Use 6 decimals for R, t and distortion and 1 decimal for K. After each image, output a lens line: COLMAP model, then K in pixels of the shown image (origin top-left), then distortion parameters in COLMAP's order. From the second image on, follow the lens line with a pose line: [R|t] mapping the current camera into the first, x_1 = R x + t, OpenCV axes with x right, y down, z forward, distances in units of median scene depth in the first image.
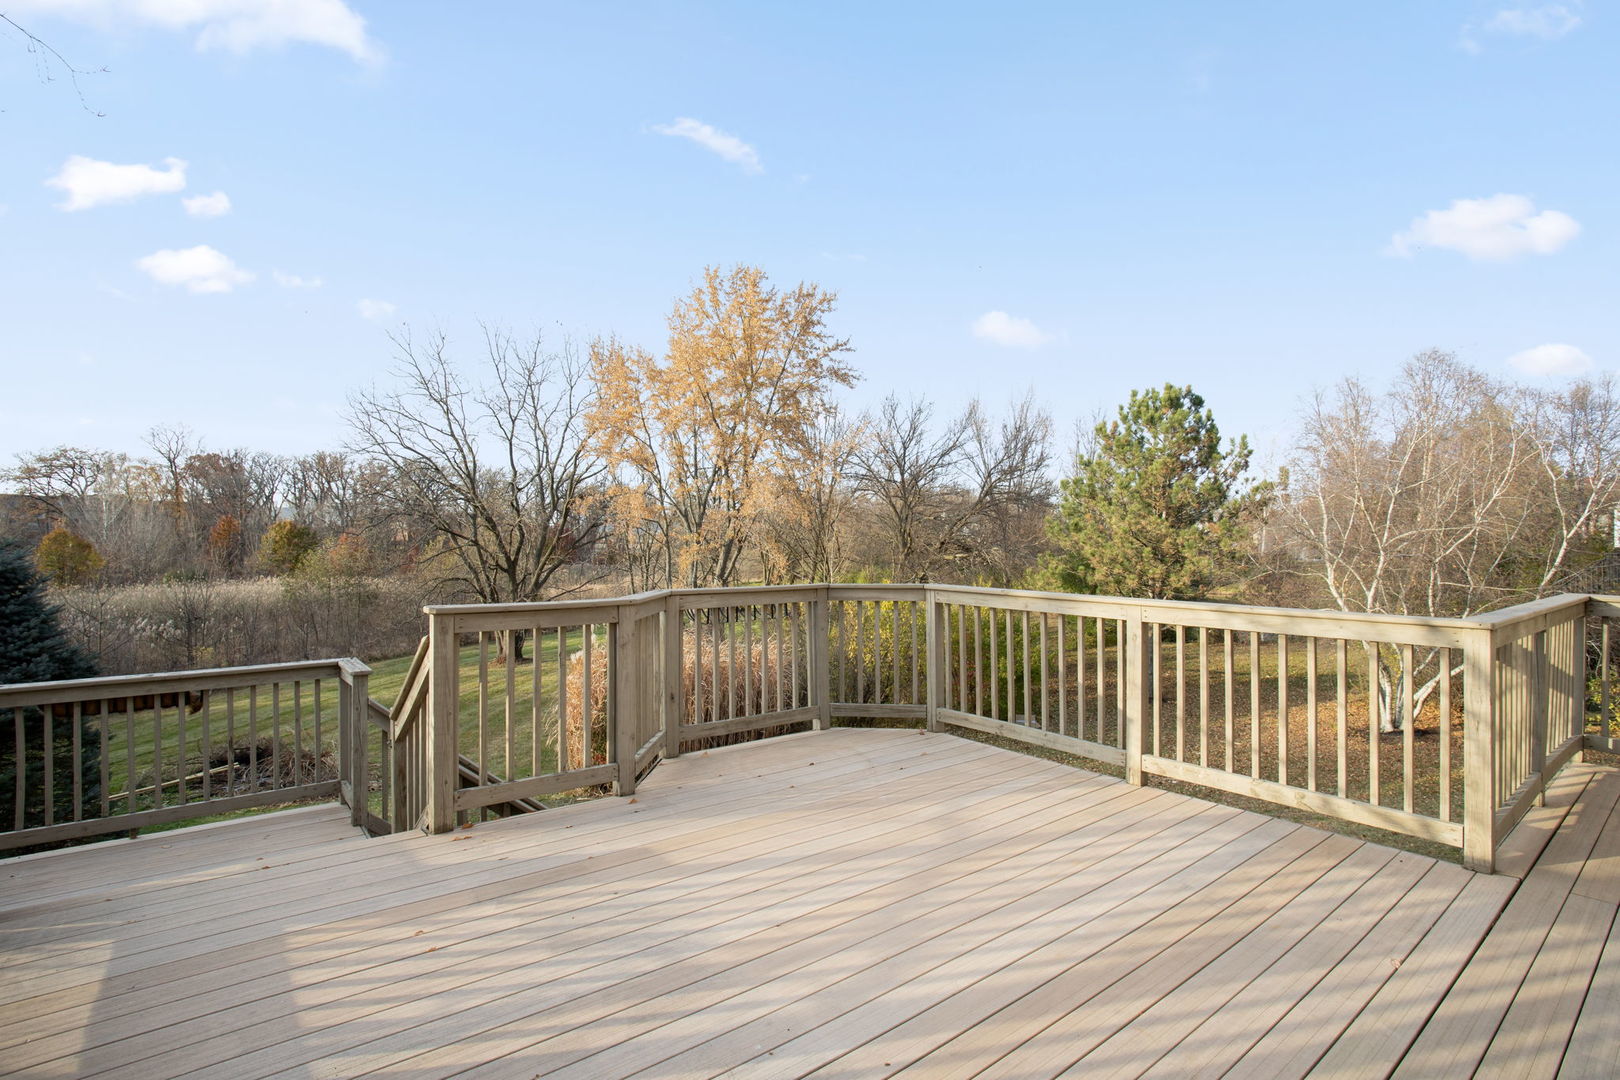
lens RADIAL K [[784.2, 0, 811.5], [0, 784.2, 534.4], [0, 0, 1]] dist [-0.080536, 0.032342]
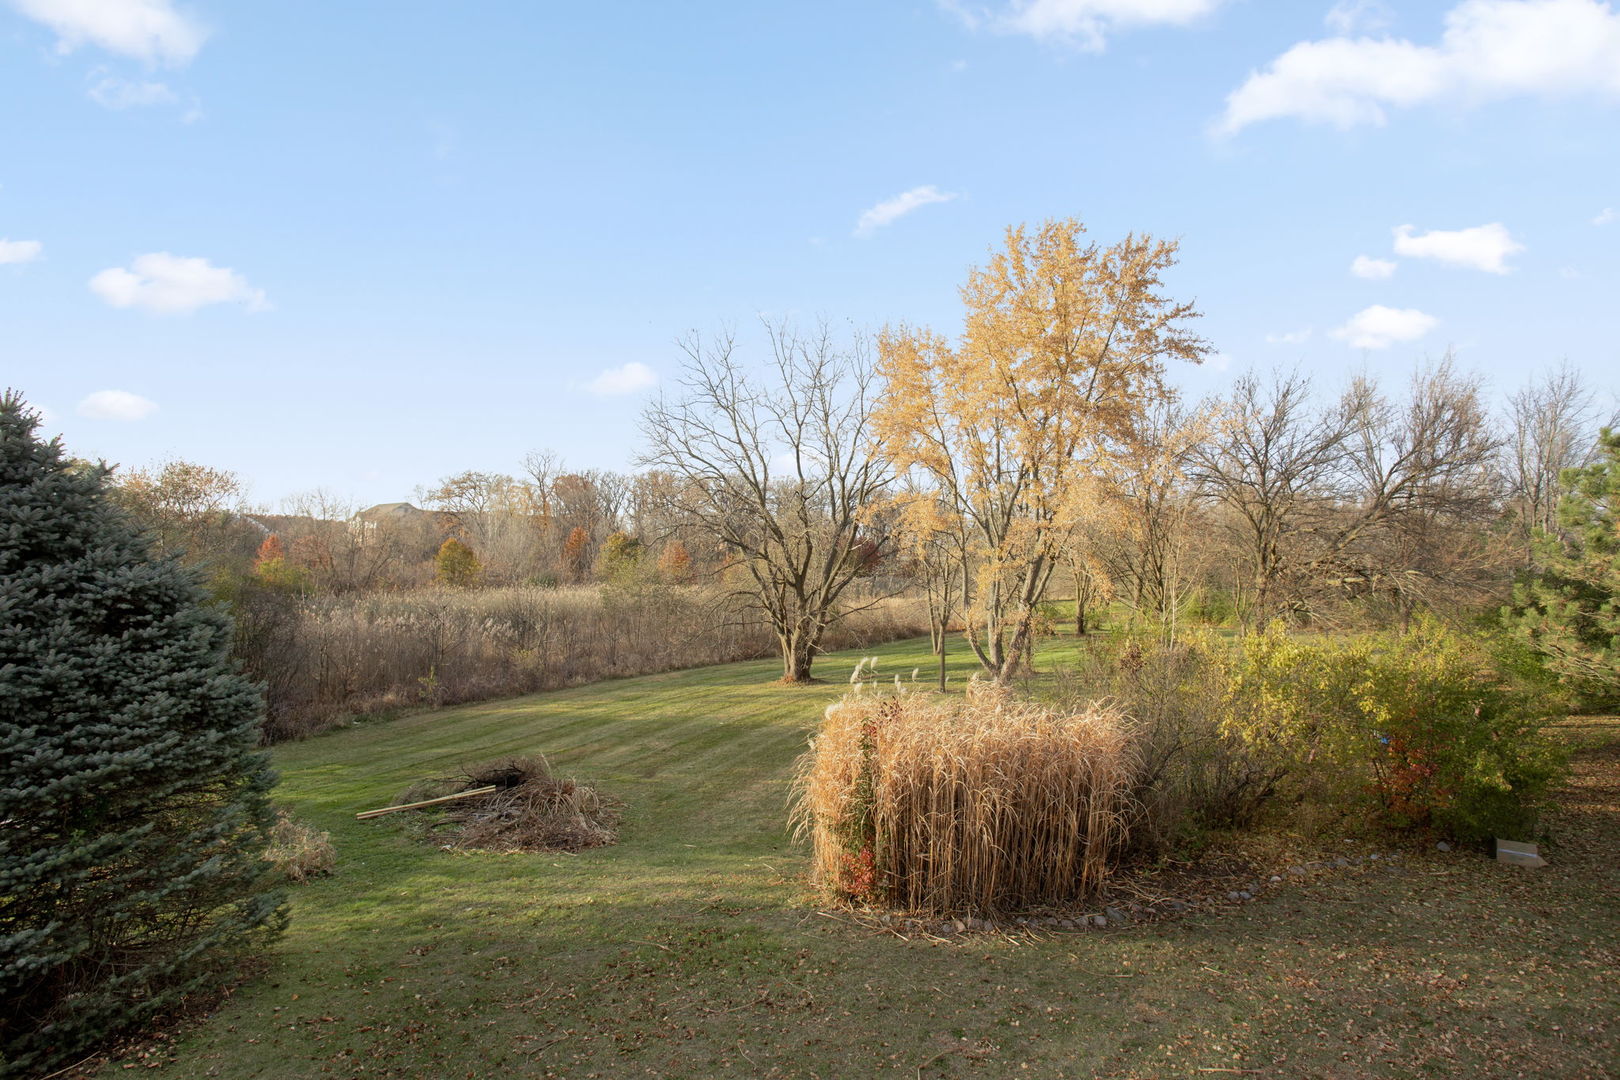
lens RADIAL K [[784.2, 0, 811.5], [0, 784.2, 534.4], [0, 0, 1]] dist [-0.080536, 0.032342]
pose [[0.926120, 0.002173, -0.377223, -0.015736], [-0.008378, 0.999855, -0.014810, -0.001357], [0.377137, 0.016876, 0.926004, 0.136581]]
